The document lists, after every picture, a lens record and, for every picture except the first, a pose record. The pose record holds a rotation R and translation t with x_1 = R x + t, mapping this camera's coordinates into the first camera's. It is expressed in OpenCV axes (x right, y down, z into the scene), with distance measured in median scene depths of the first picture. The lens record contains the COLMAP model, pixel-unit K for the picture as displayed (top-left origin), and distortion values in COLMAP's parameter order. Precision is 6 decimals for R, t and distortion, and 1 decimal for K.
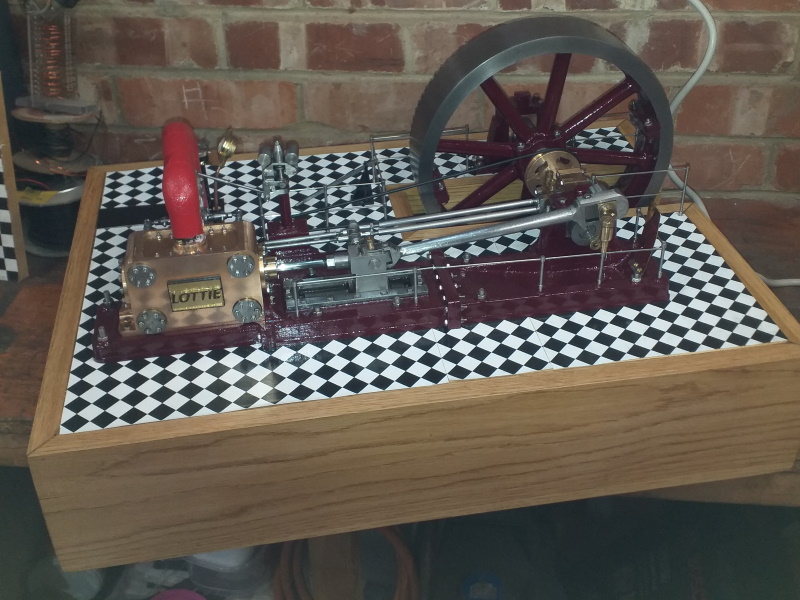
lens RADIAL K [[984.8, 0, 420.1], [0, 984.8, 295.6], [0, 0, 1]] dist [0.233900, -0.705598]
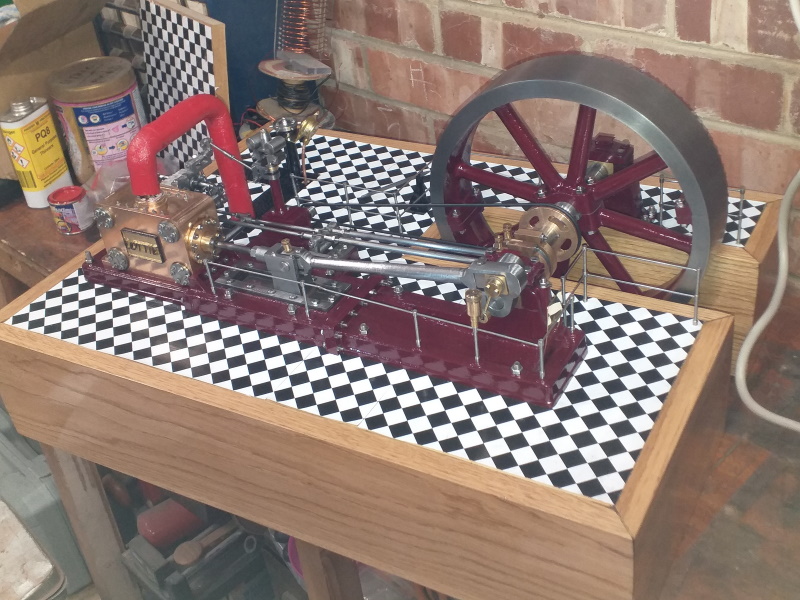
lens RADIAL K [[984.8, 0, 420.1], [0, 984.8, 295.6], [0, 0, 1]] dist [0.233900, -0.705598]
pose [[0.774198, 0.299665, -0.557511, 0.442093], [-0.278419, 0.952263, 0.125214, -0.117785], [0.568419, 0.058282, 0.820672, 0.172663]]
